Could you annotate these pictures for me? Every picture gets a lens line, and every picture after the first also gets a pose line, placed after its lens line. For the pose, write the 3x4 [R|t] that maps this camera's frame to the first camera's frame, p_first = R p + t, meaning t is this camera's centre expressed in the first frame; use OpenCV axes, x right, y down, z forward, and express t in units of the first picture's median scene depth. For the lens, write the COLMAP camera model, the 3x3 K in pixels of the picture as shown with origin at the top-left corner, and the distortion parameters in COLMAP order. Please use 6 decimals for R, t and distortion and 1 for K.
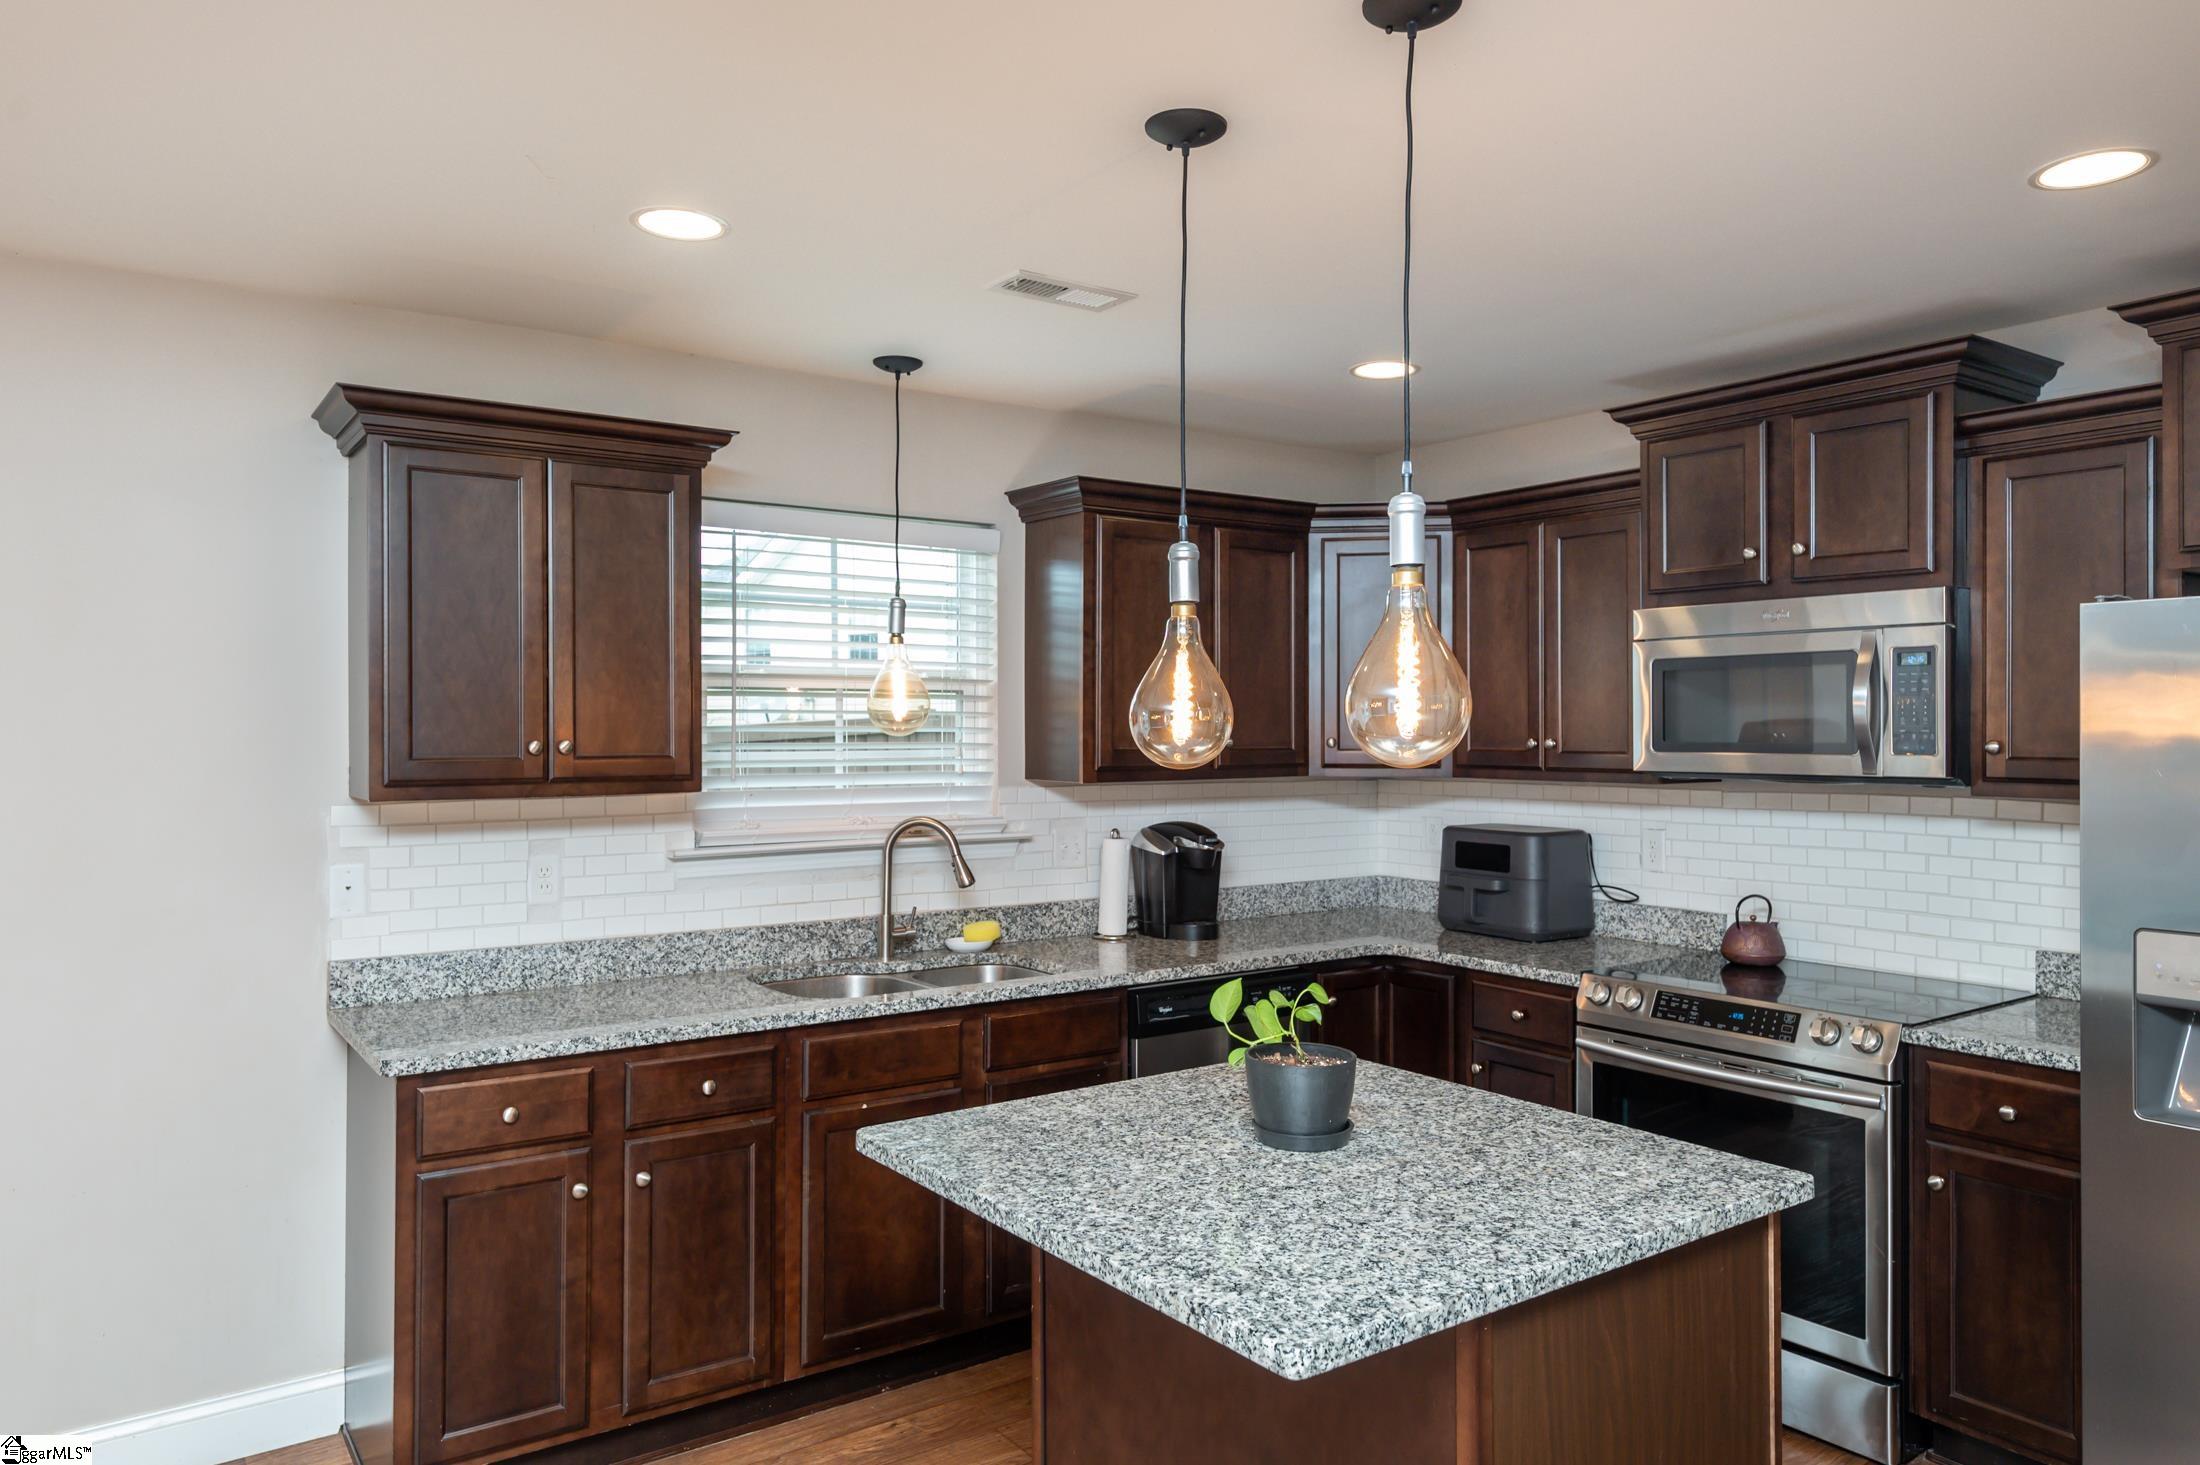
lens RADIAL K [[1459.8, 0, 1094.3], [0, 1459.8, 723.1], [0, 0, 1]] dist [0.001837, -0.000514]
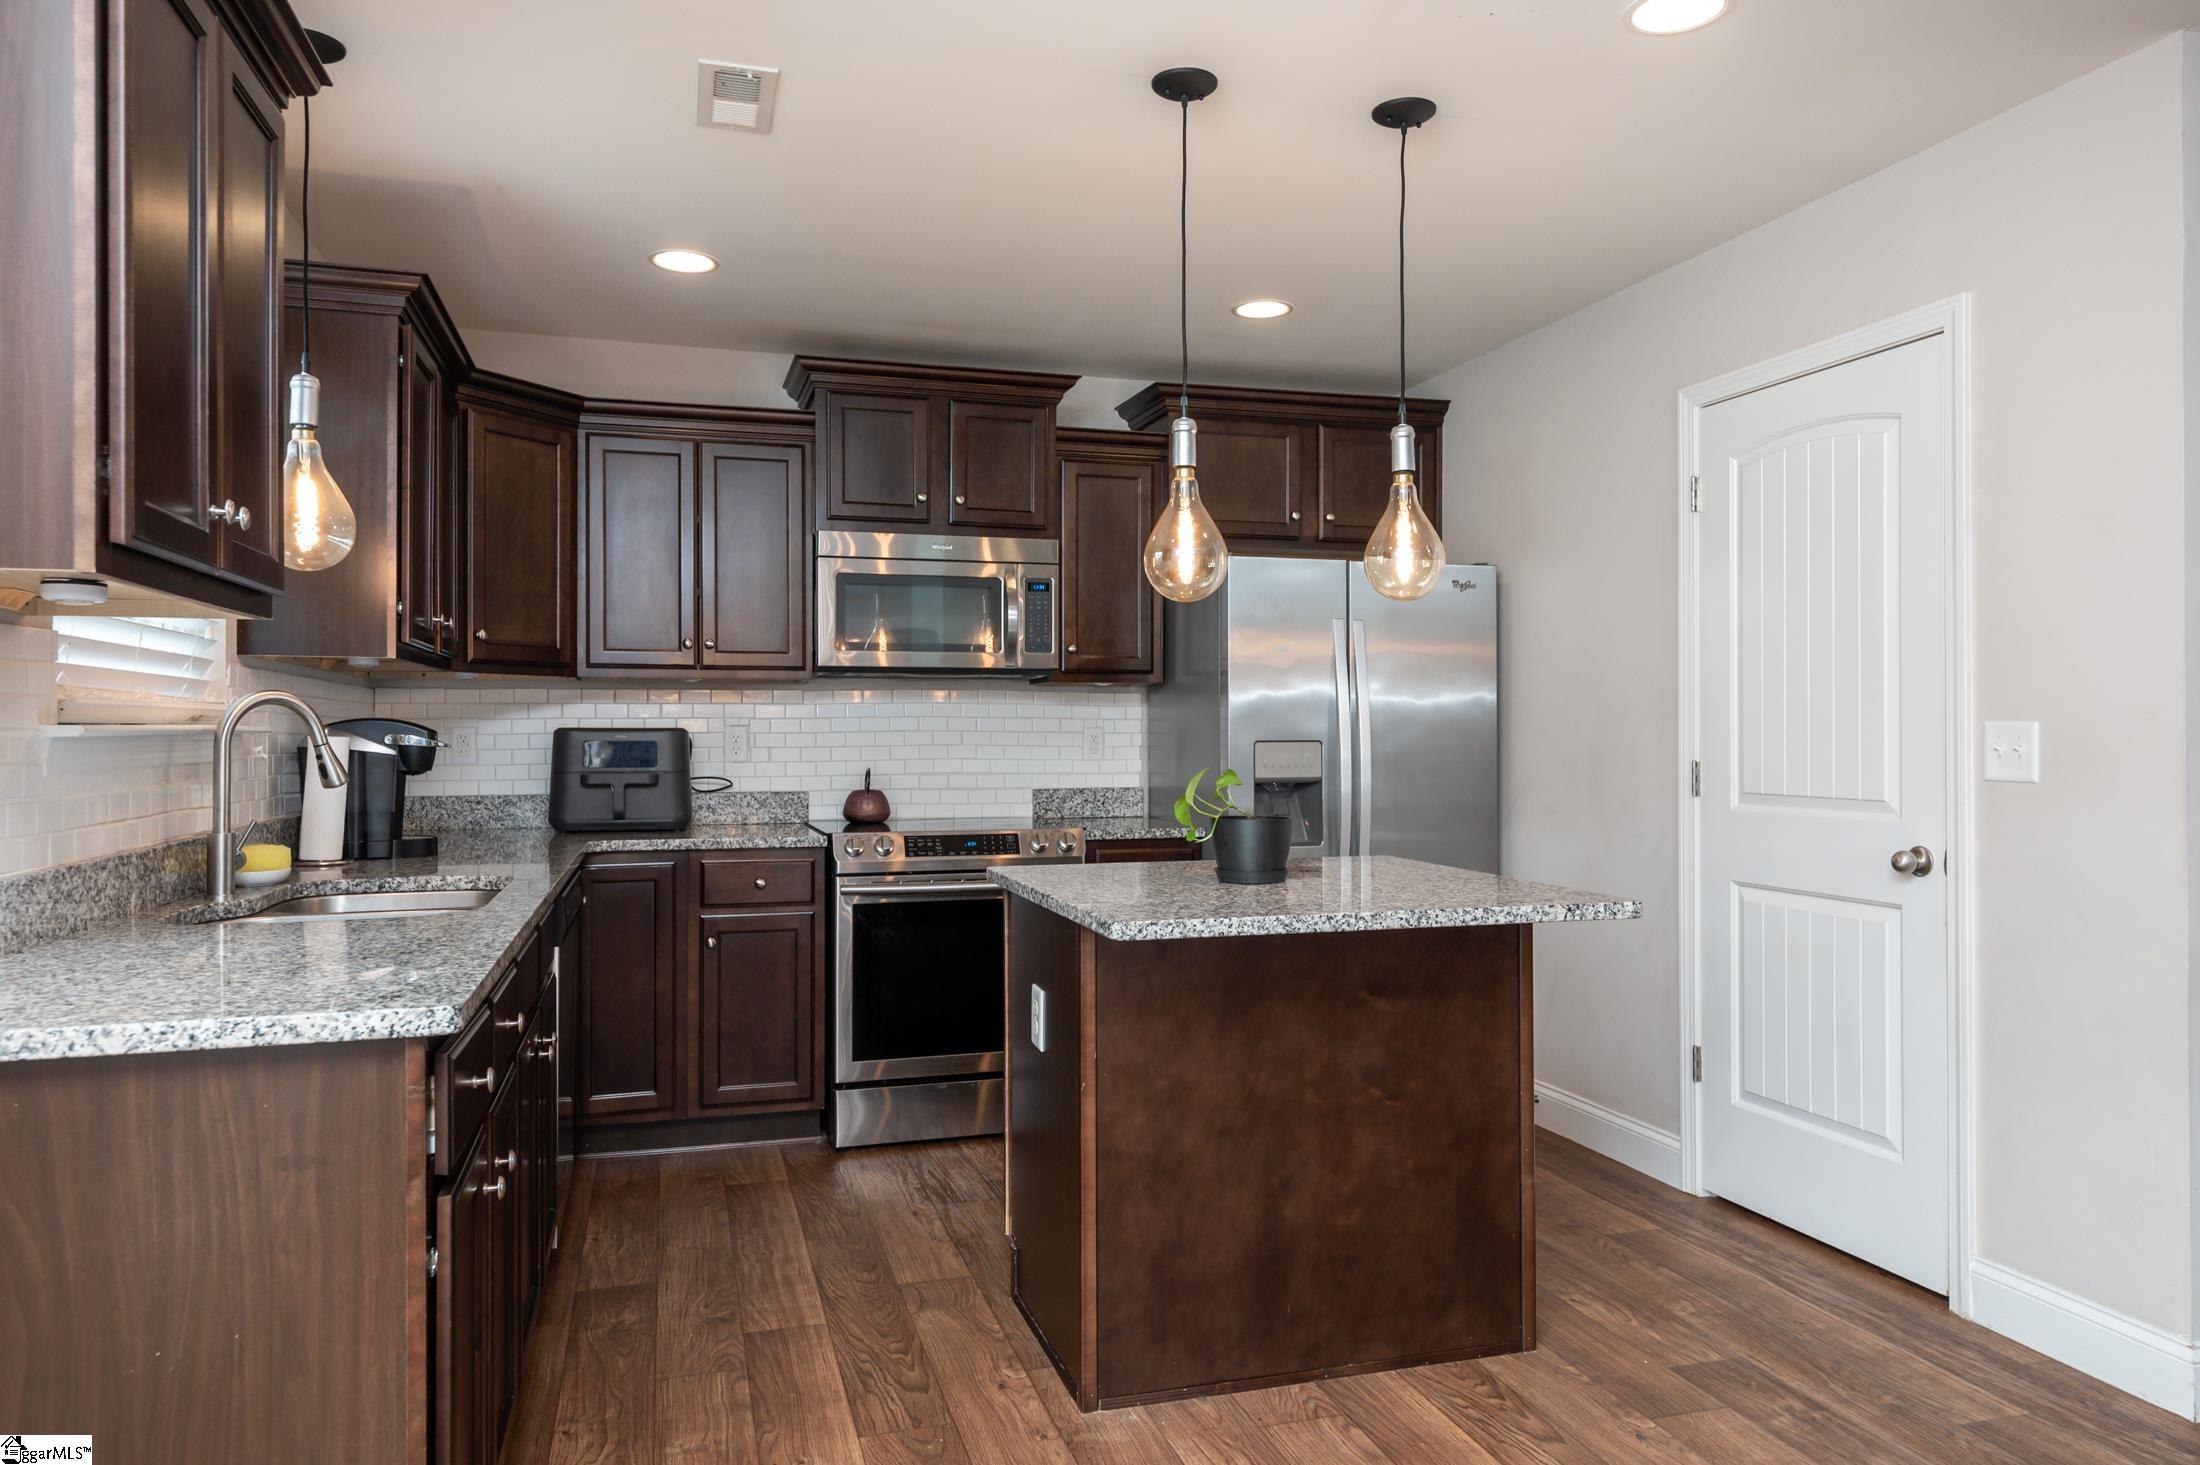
lens RADIAL K [[1453.5, 0, 1102.0], [0, 1453.5, 746.6], [0, 0, 1]] dist [0.023933, -0.000075]
pose [[0.335260, -0.012301, 0.942045, -0.740241], [-0.002398, 0.999900, 0.013910, 0.089953], [-0.942122, -0.006922, 0.335197, 0.429030]]
